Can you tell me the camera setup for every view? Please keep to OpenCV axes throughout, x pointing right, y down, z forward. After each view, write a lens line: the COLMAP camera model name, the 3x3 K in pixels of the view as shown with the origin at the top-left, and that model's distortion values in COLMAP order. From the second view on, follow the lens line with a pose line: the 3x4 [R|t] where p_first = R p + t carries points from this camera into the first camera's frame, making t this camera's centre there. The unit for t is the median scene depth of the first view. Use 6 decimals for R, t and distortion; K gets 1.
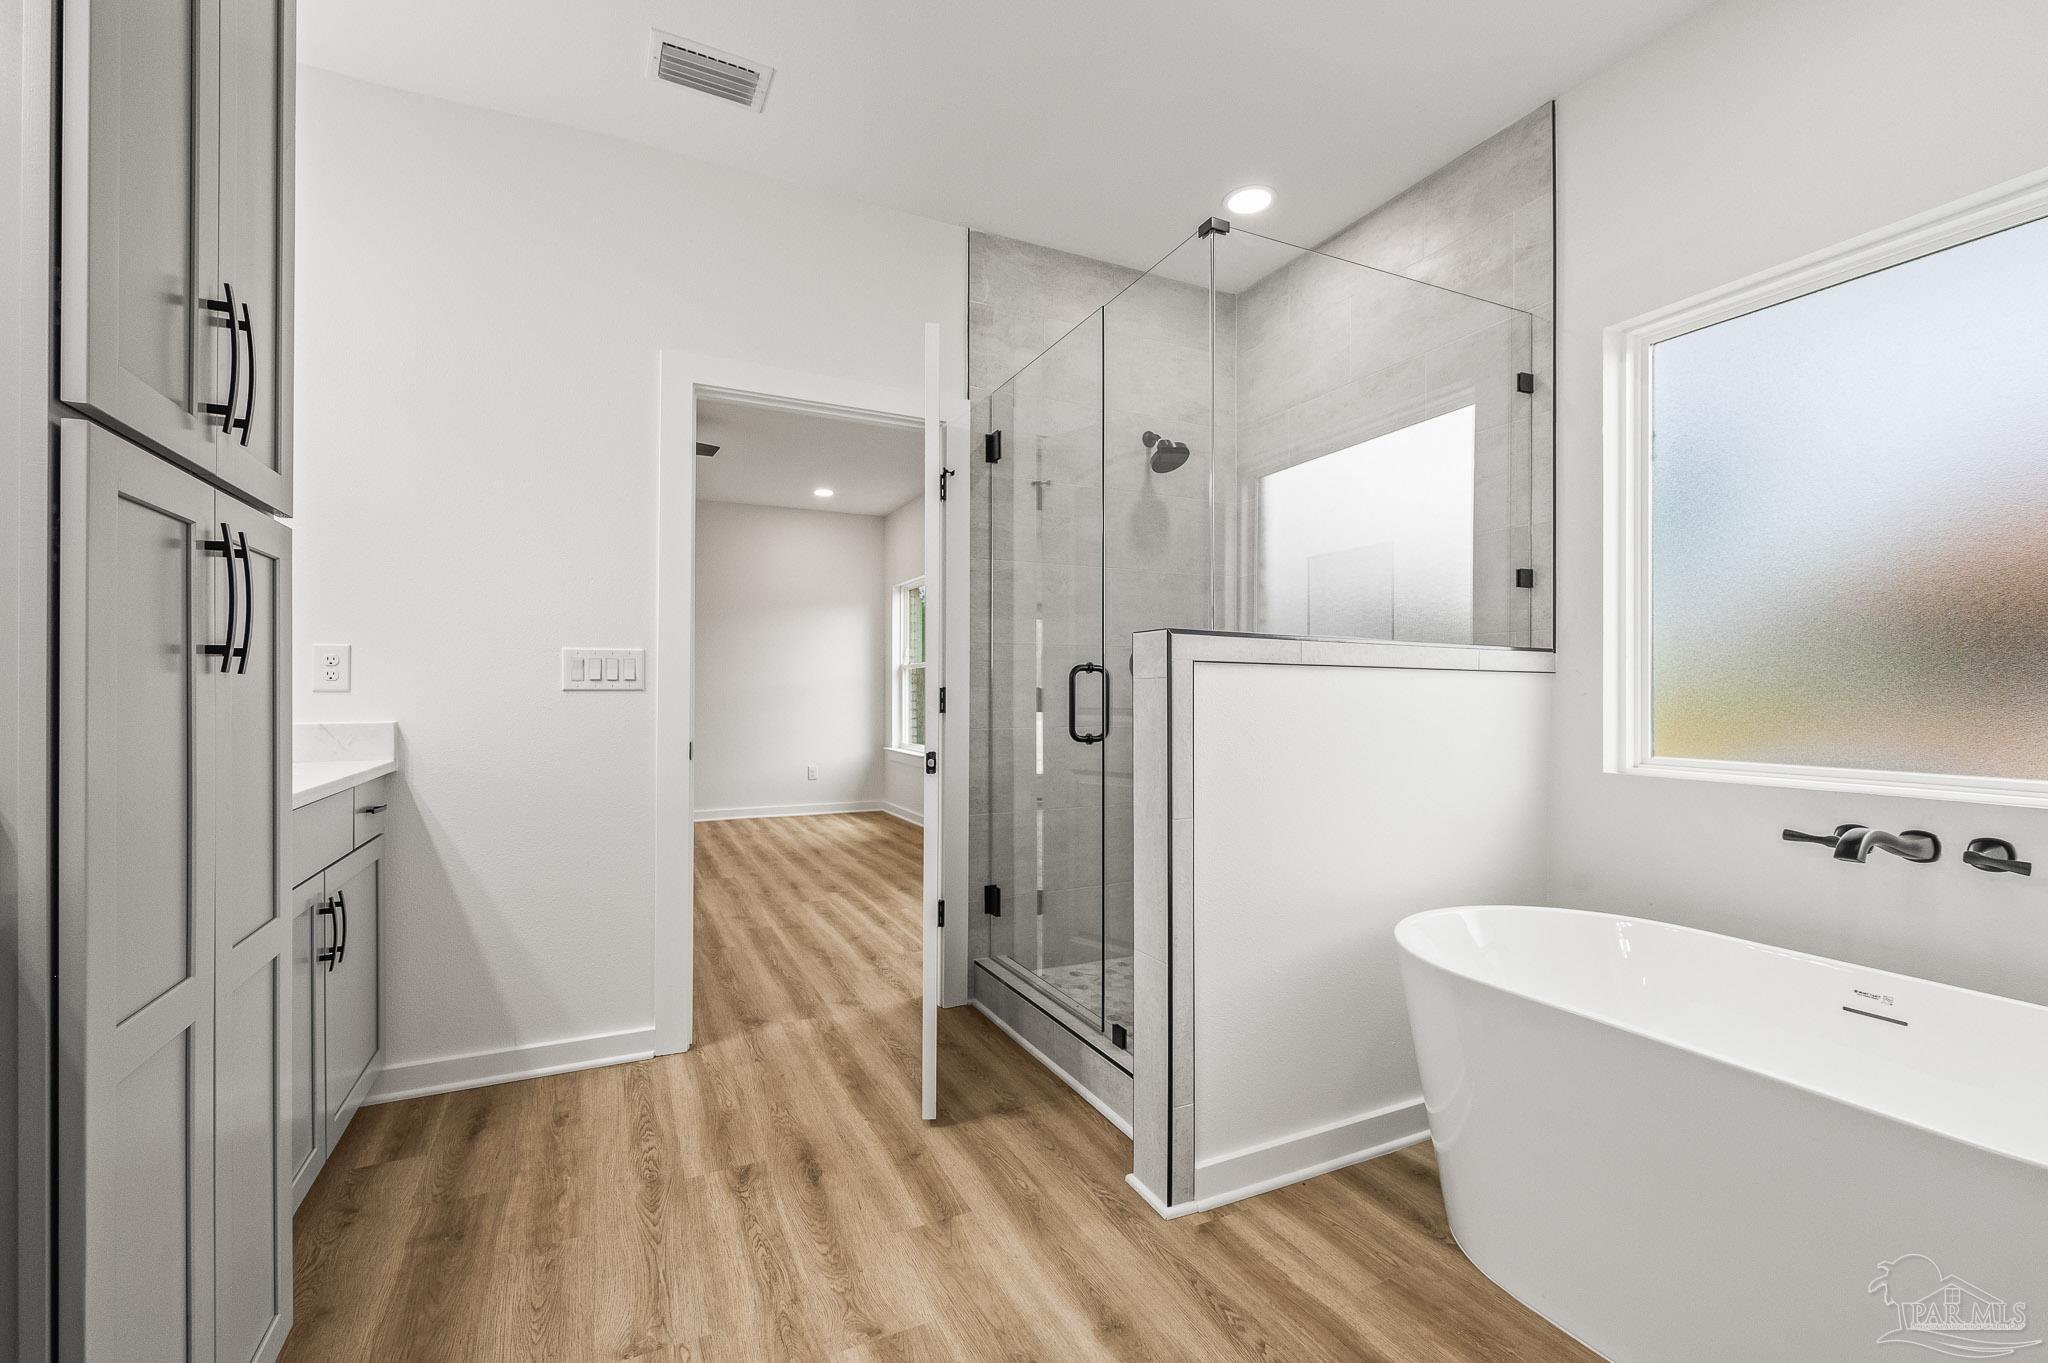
lens RADIAL K [[865.9, 0, 1024.0], [0, 865.9, 681.5], [0, 0, 1]] dist [-0.001493, -0.000163]
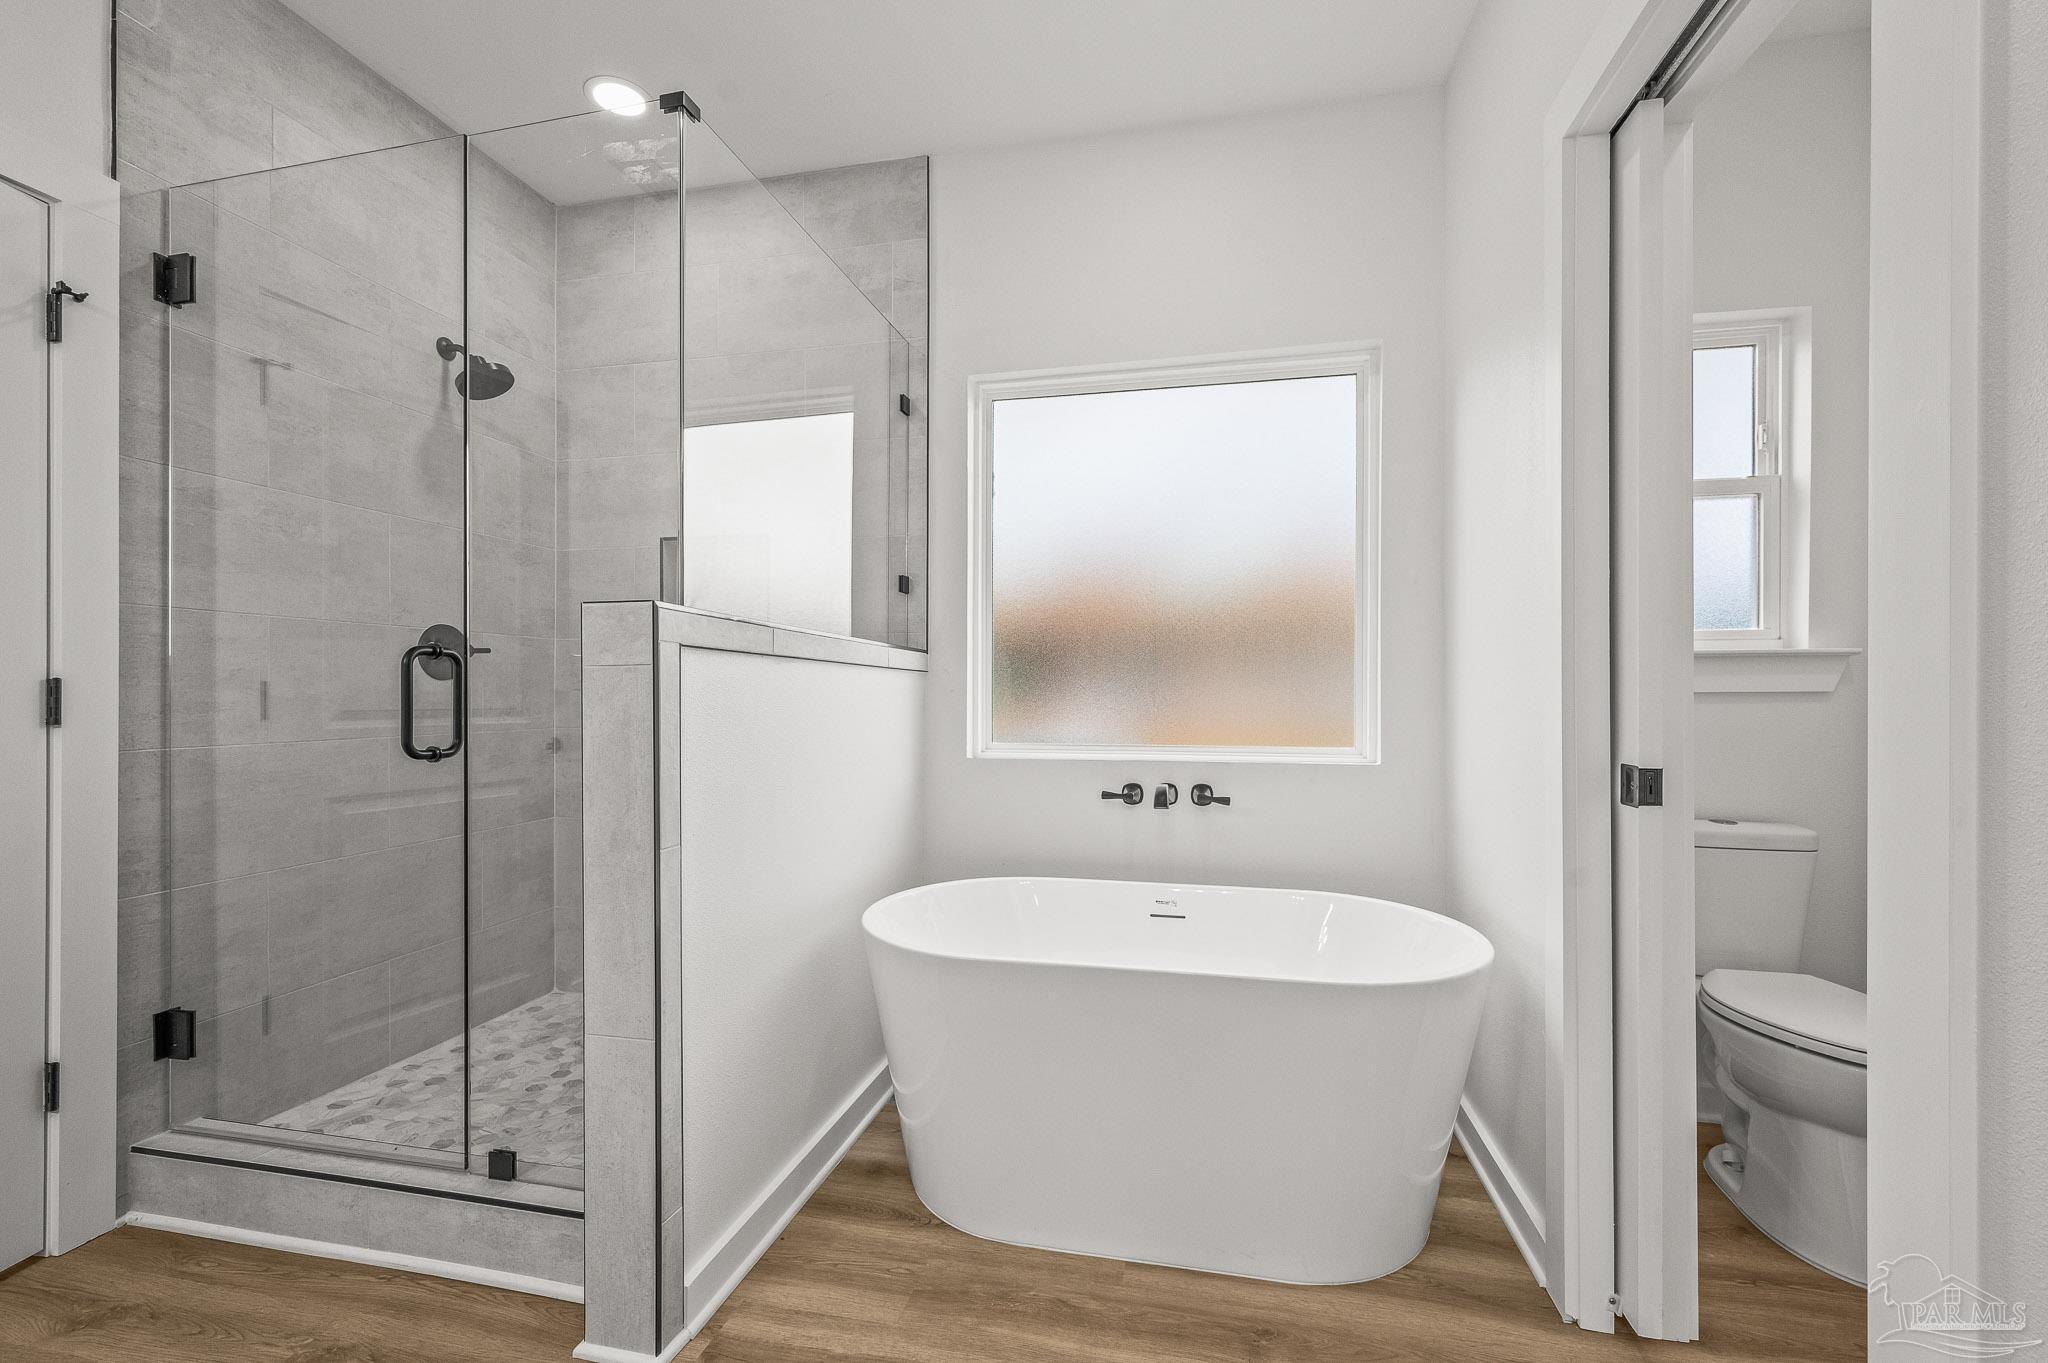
lens RADIAL K [[855.6, 0, 1026.6], [0, 855.6, 692.9], [0, 0, 1]] dist [0.000331, -0.000279]
pose [[0.618585, 0.000585, 0.785718, -0.168388], [-0.006836, 0.999966, 0.004637, 0.011112], [-0.785688, -0.008239, 0.618568, 0.208443]]
